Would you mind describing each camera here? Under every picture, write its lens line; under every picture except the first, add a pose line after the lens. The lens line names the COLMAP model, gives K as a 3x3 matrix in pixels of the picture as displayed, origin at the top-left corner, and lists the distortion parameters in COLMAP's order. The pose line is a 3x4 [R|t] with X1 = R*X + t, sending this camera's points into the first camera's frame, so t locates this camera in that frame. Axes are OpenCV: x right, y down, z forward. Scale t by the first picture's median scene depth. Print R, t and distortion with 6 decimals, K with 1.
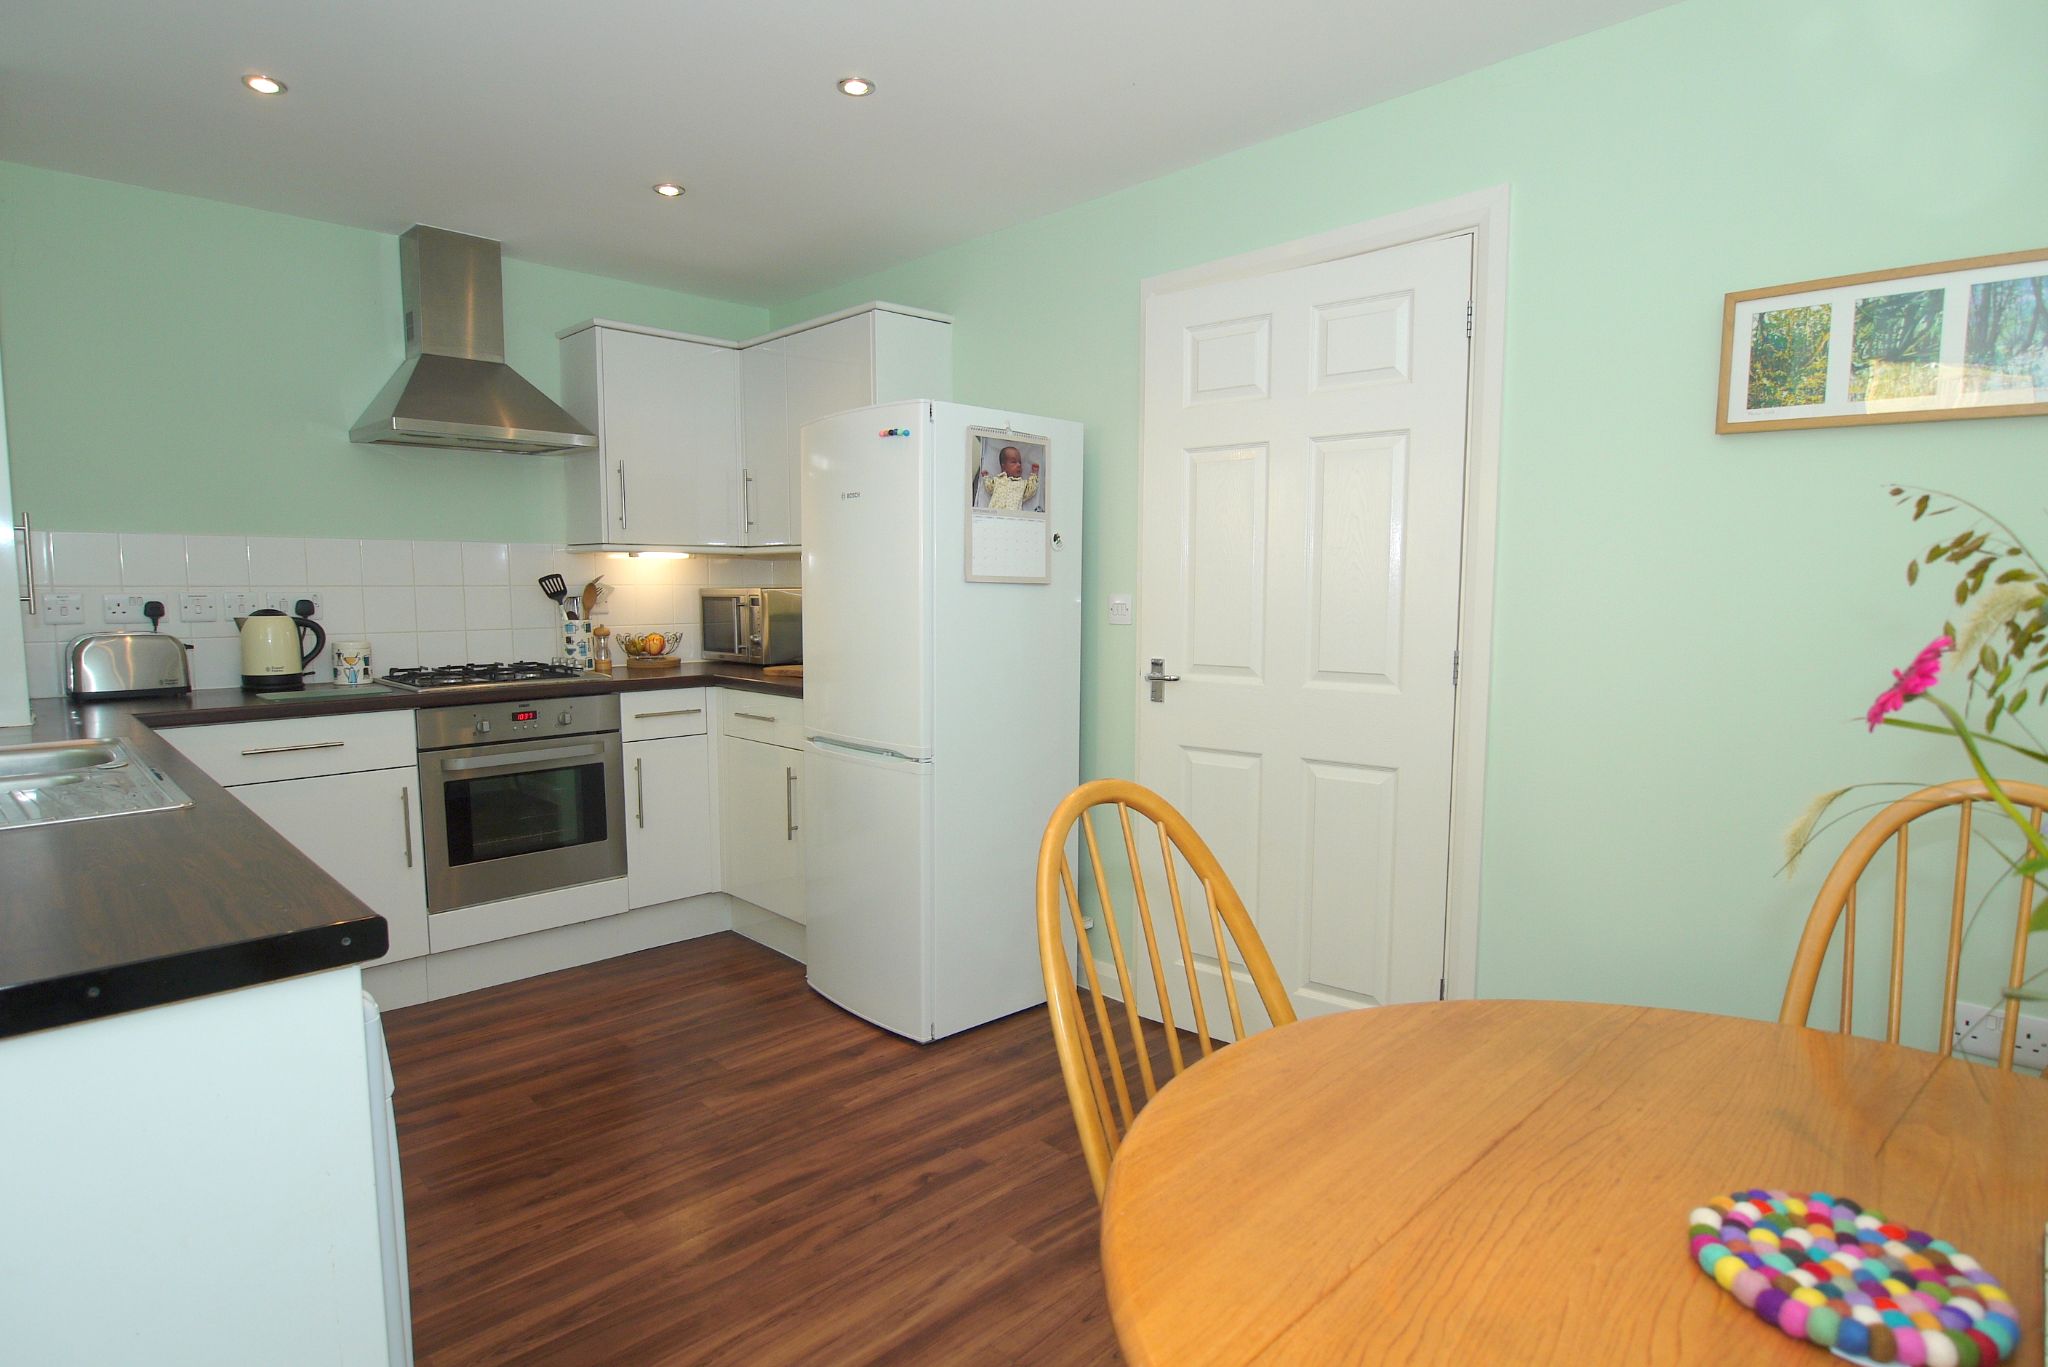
lens RADIAL K [[1111.6, 0, 1024.0], [0, 1111.6, 683.5], [0, 0, 1]] dist [-0.004624, -0.001472]
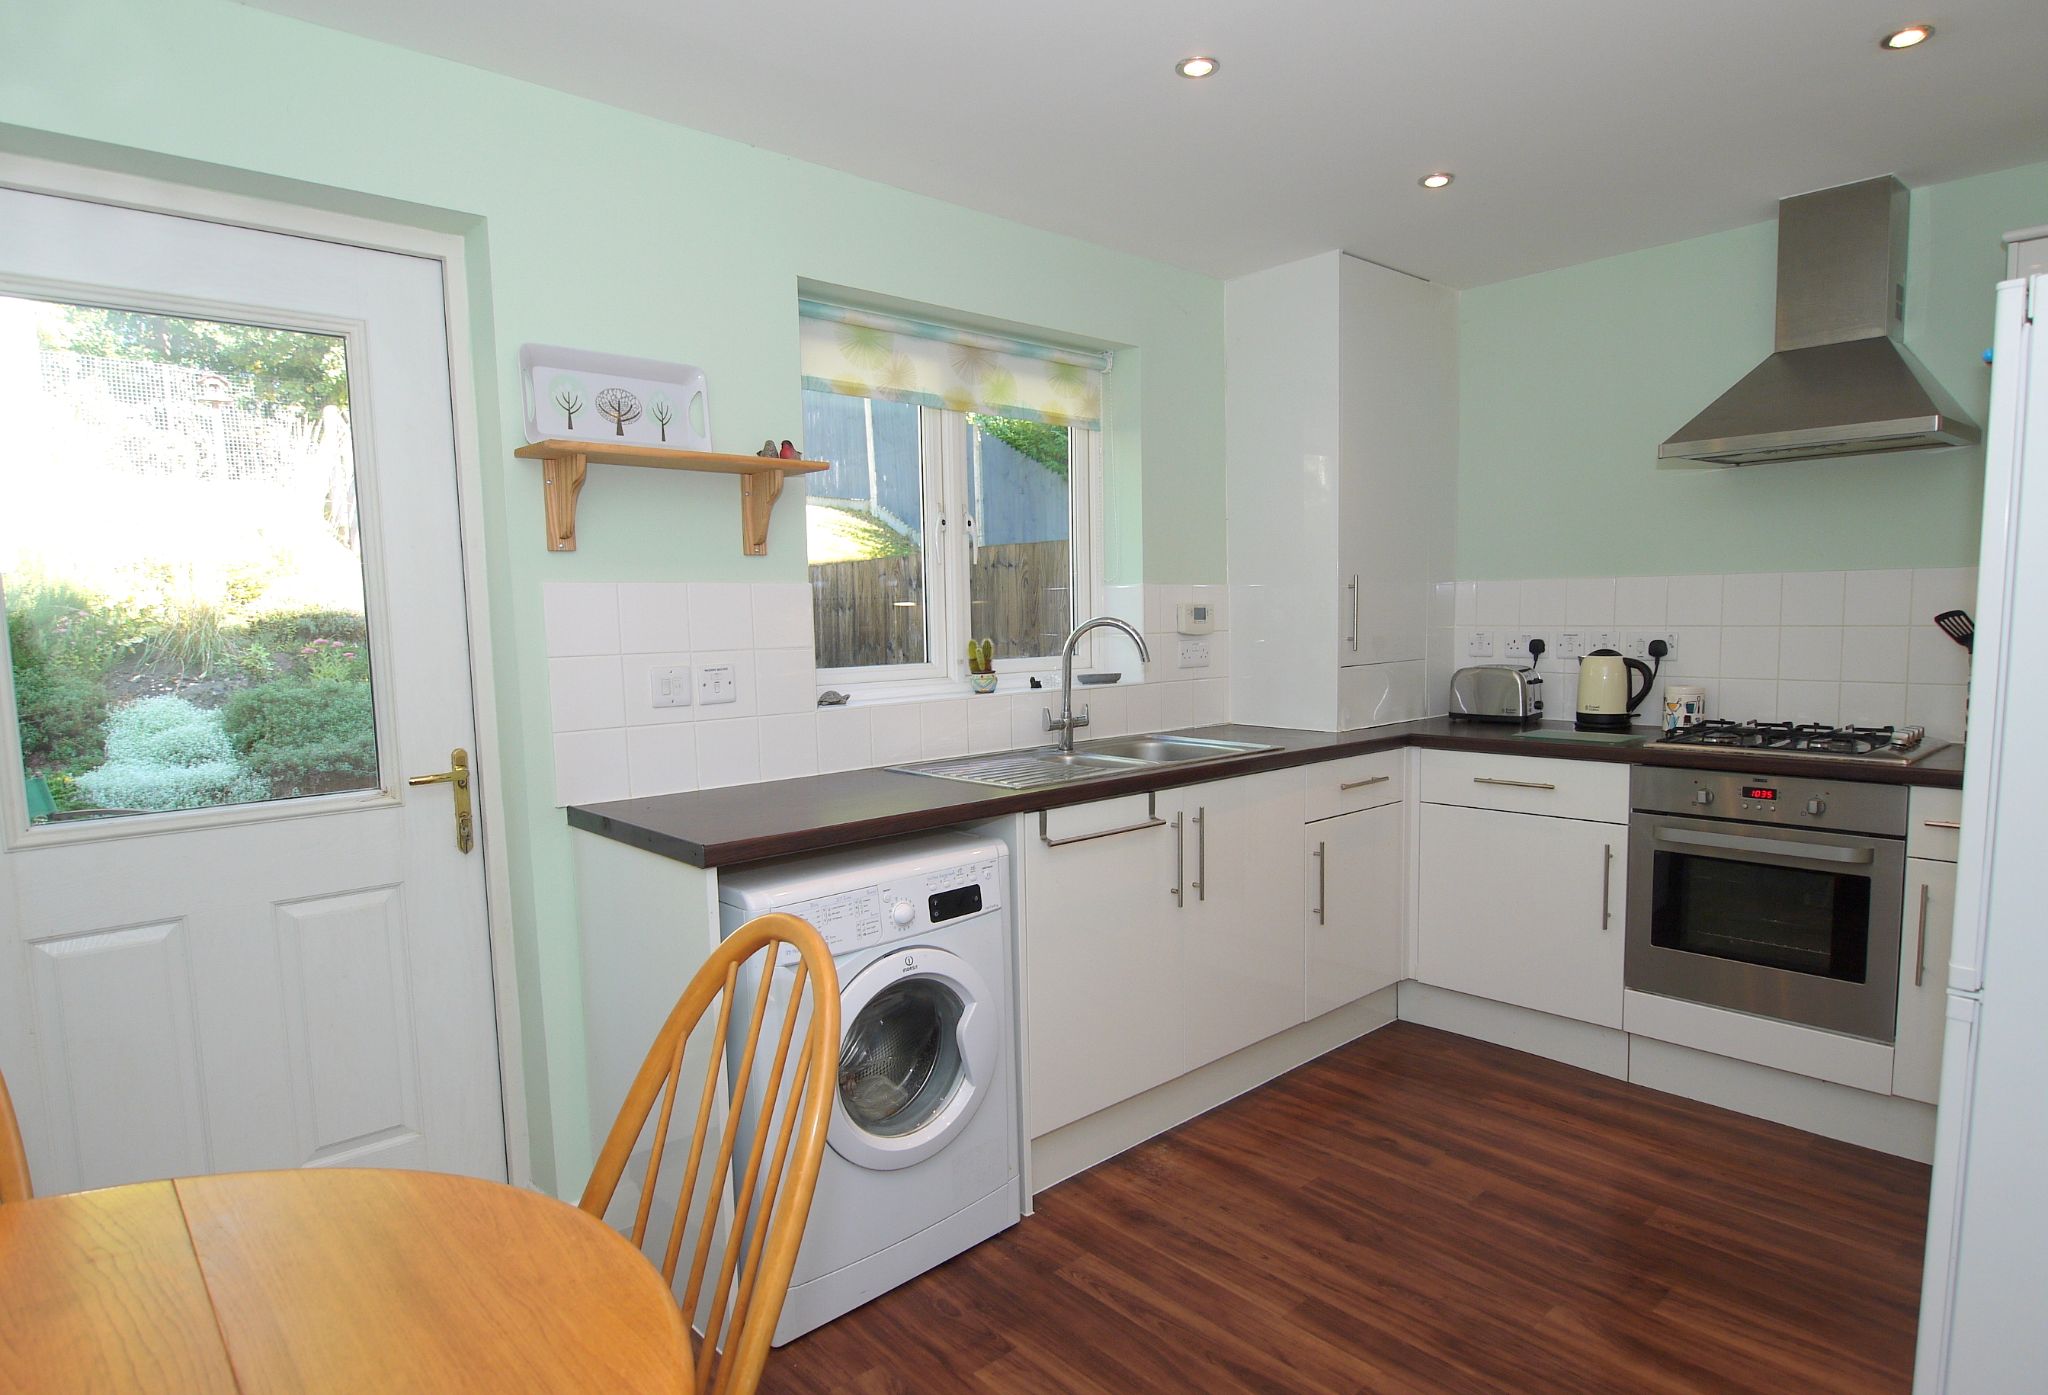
lens RADIAL K [[1129.3, 0, 1022.2], [0, 1129.3, 715.9], [0, 0, 1]] dist [-0.004832, -0.002191]
pose [[-0.041144, 0.093416, -0.994777, 0.390593], [-0.070050, 0.992900, 0.096137, -0.069968], [0.996695, 0.073640, -0.034308, 0.516554]]
